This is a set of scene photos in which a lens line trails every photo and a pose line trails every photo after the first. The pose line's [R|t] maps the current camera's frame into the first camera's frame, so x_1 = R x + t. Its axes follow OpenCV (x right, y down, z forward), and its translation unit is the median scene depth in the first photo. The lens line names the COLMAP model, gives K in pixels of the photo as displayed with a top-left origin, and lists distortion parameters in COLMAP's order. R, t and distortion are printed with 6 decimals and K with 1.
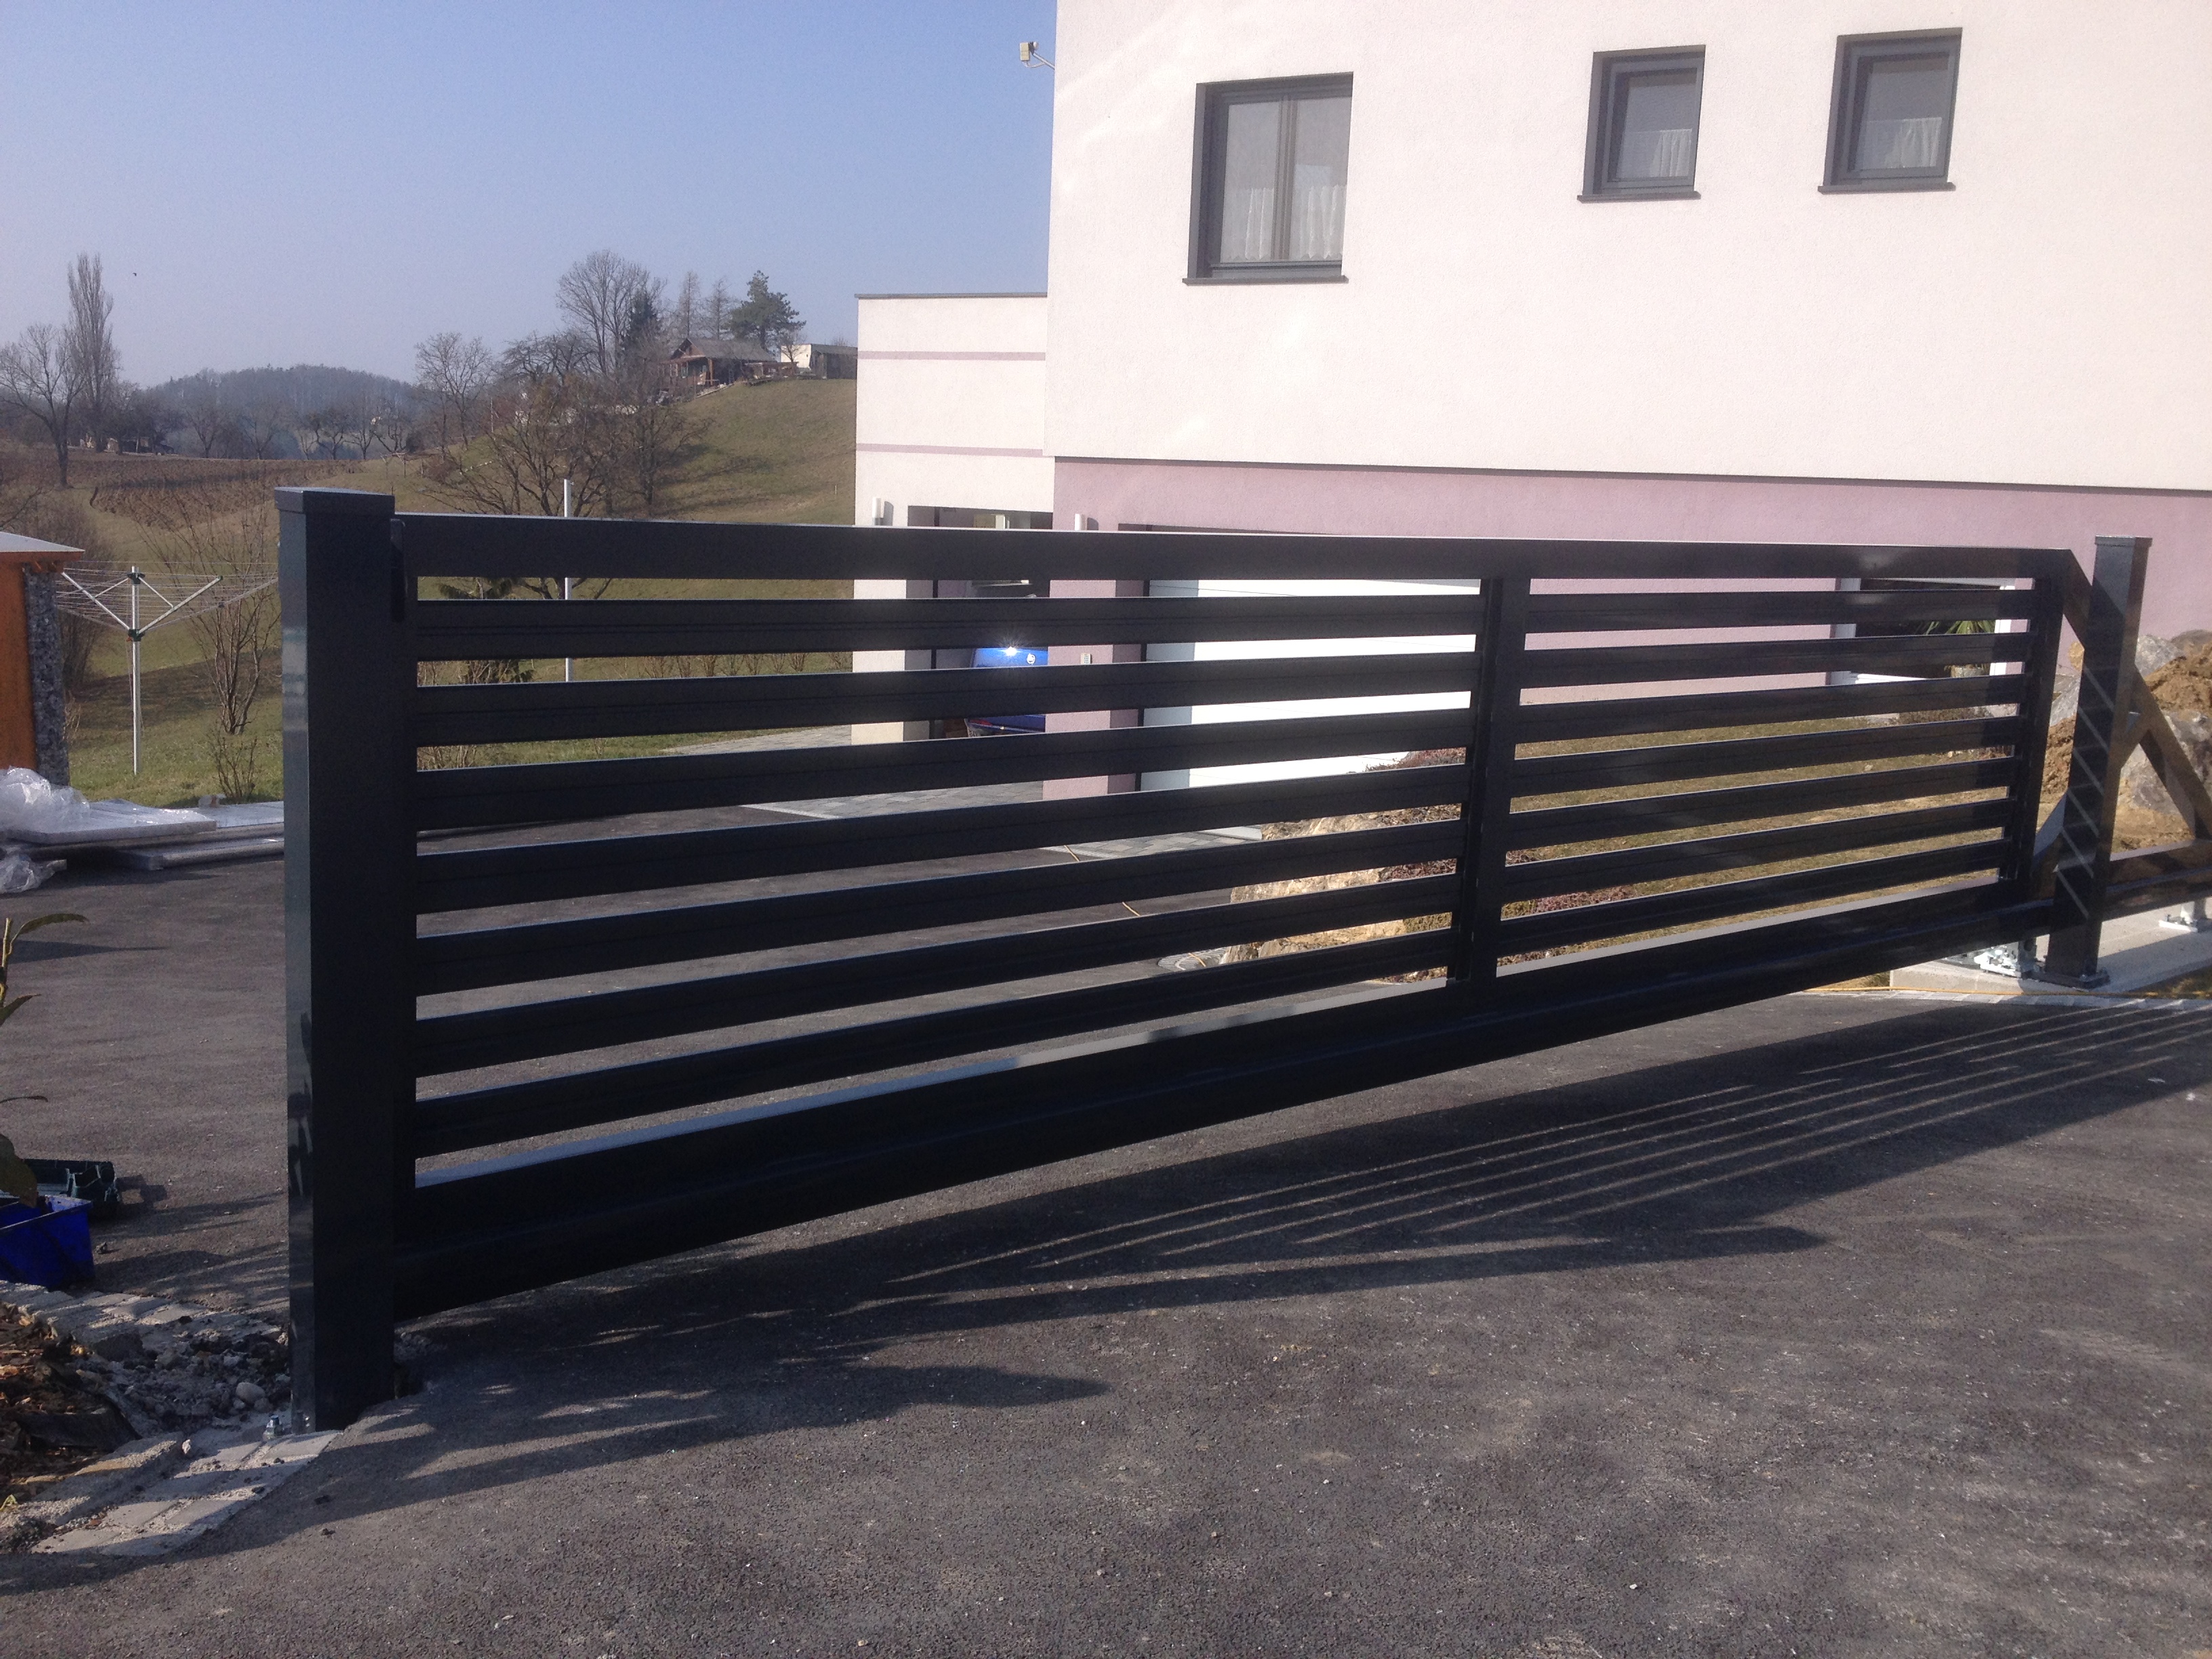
lens RADIAL K [[2210.1, 0, 1106.0], [0, 2210.1, 829.5], [0, 0, 1]] dist [0.140432, -0.332079]
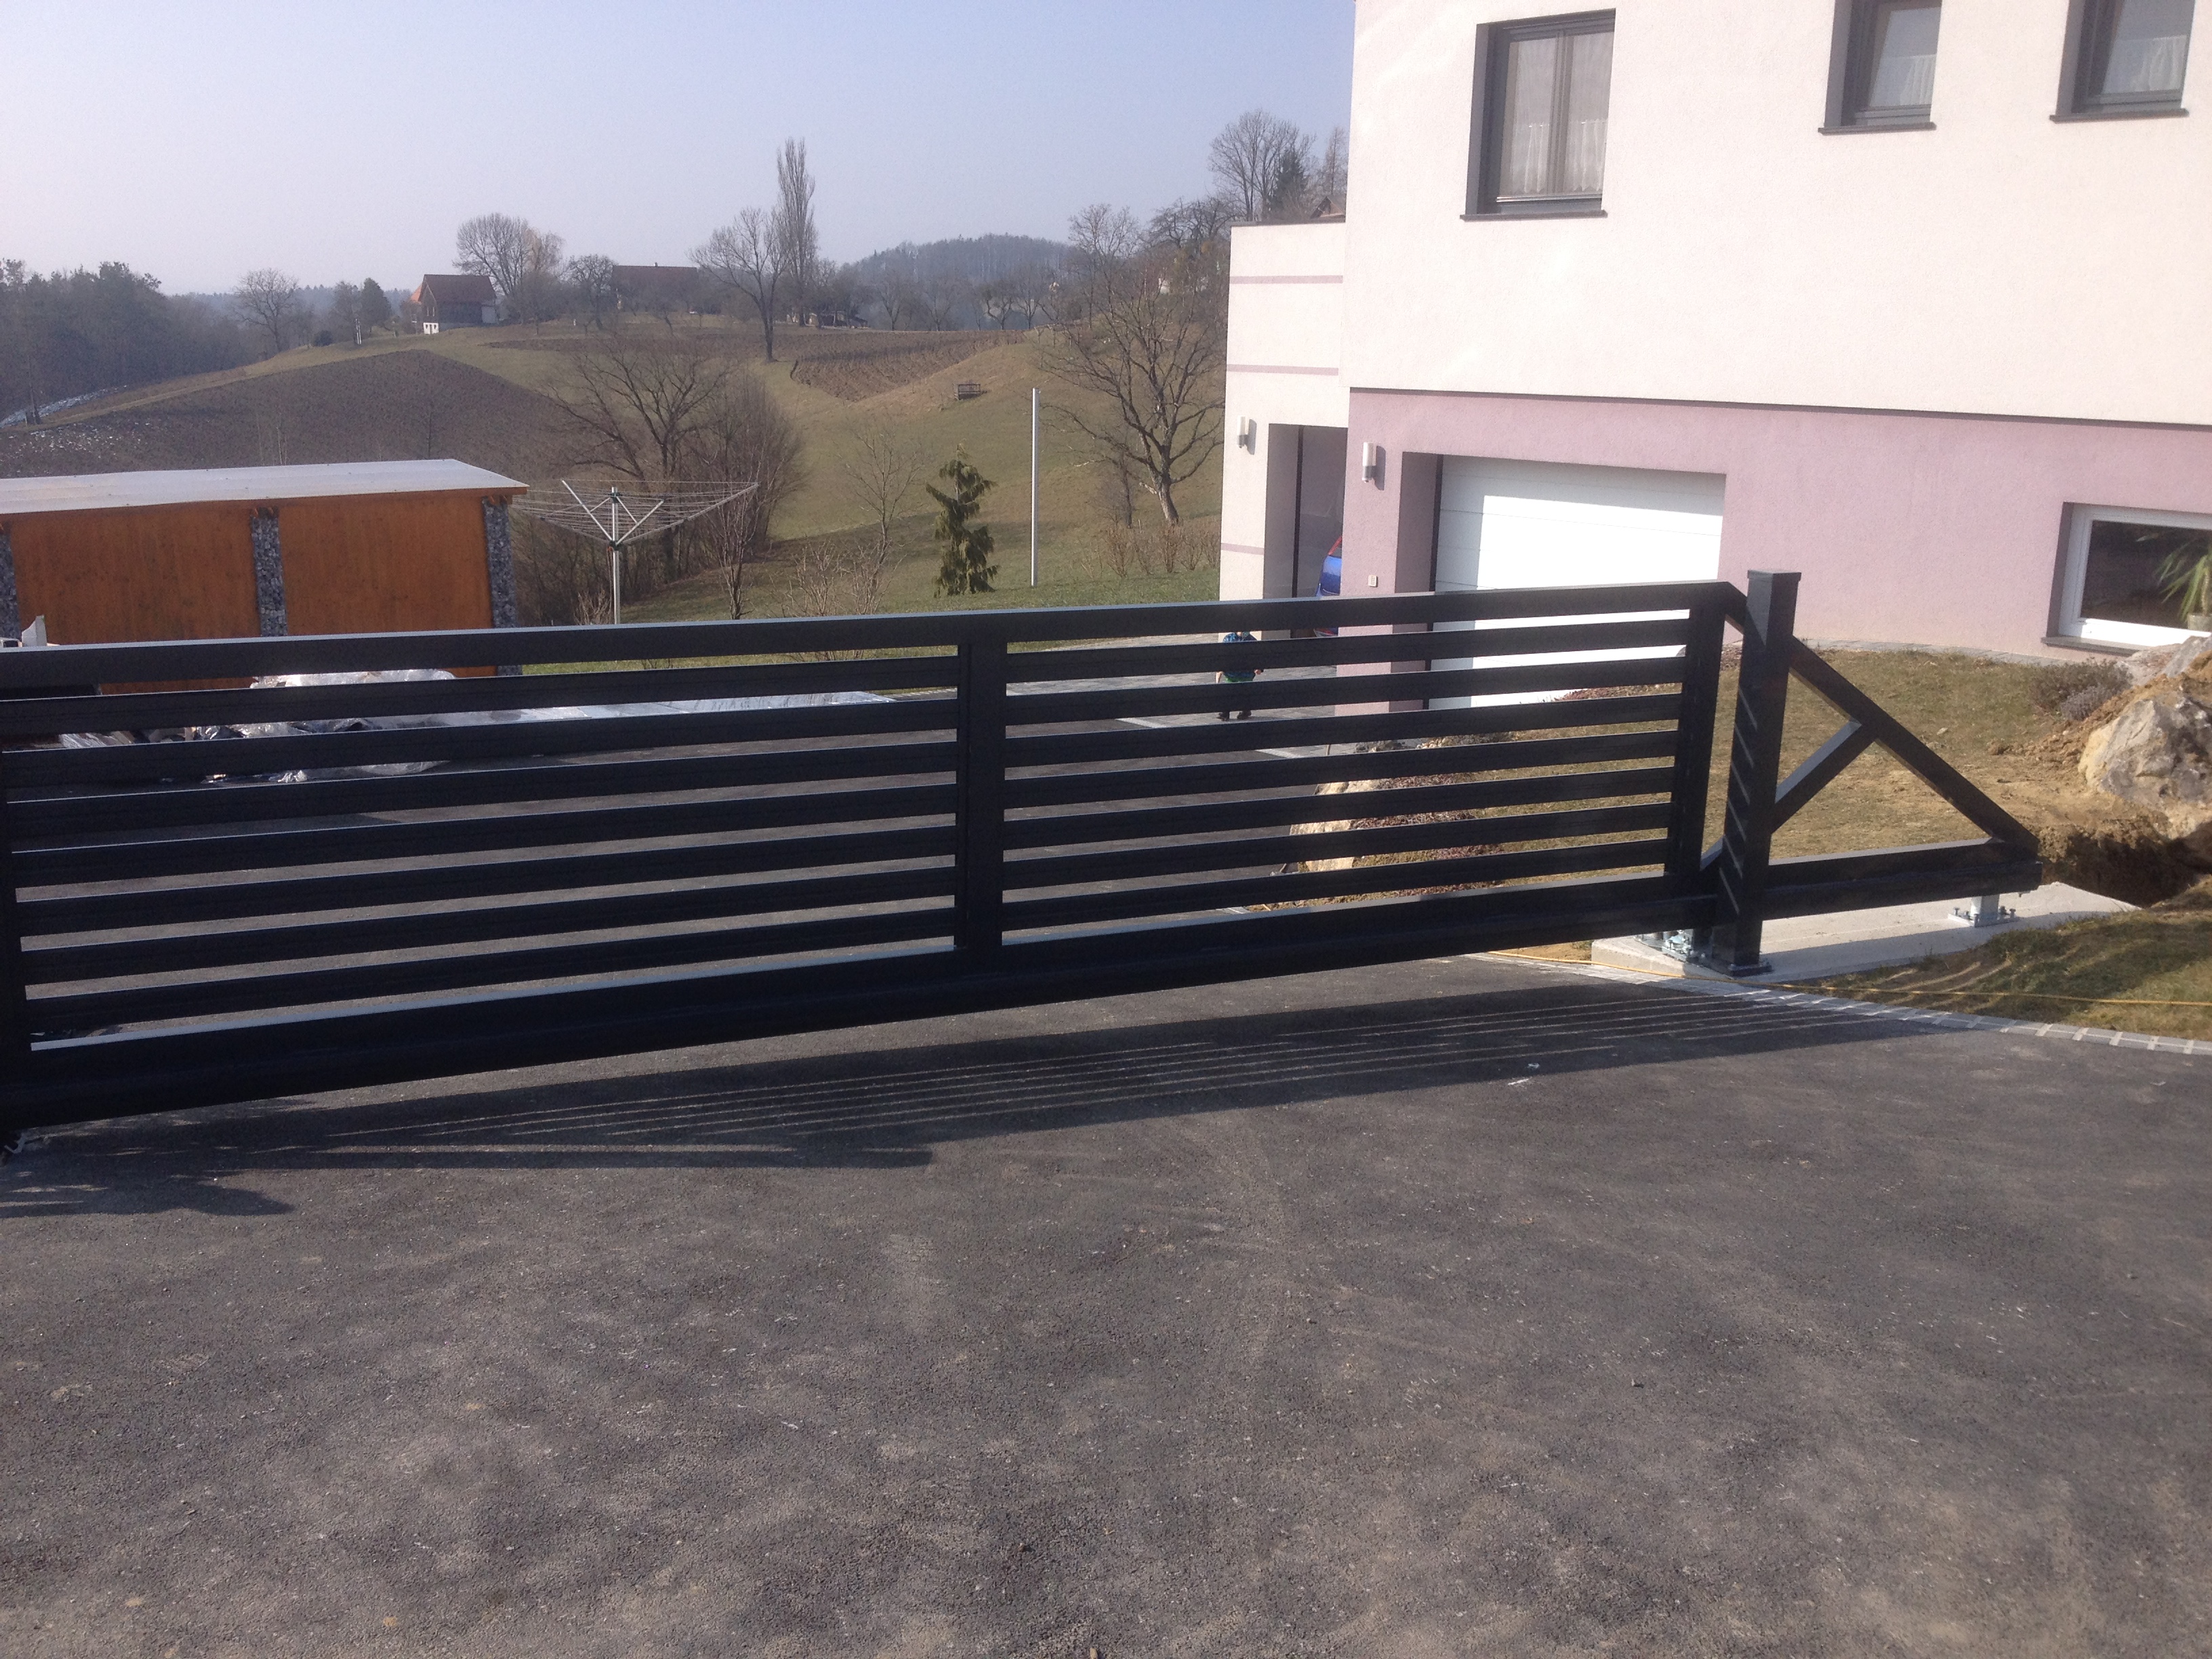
lens RADIAL K [[2280.6, 0, 1106.0], [0, 2280.6, 829.5], [0, 0, 1]] dist [0.153047, -0.409034]
pose [[0.944678, 0.049835, -0.324191, 0.242985], [-0.027513, 0.996947, 0.073079, -0.036656], [0.326843, -0.060116, 0.943165, -0.083527]]
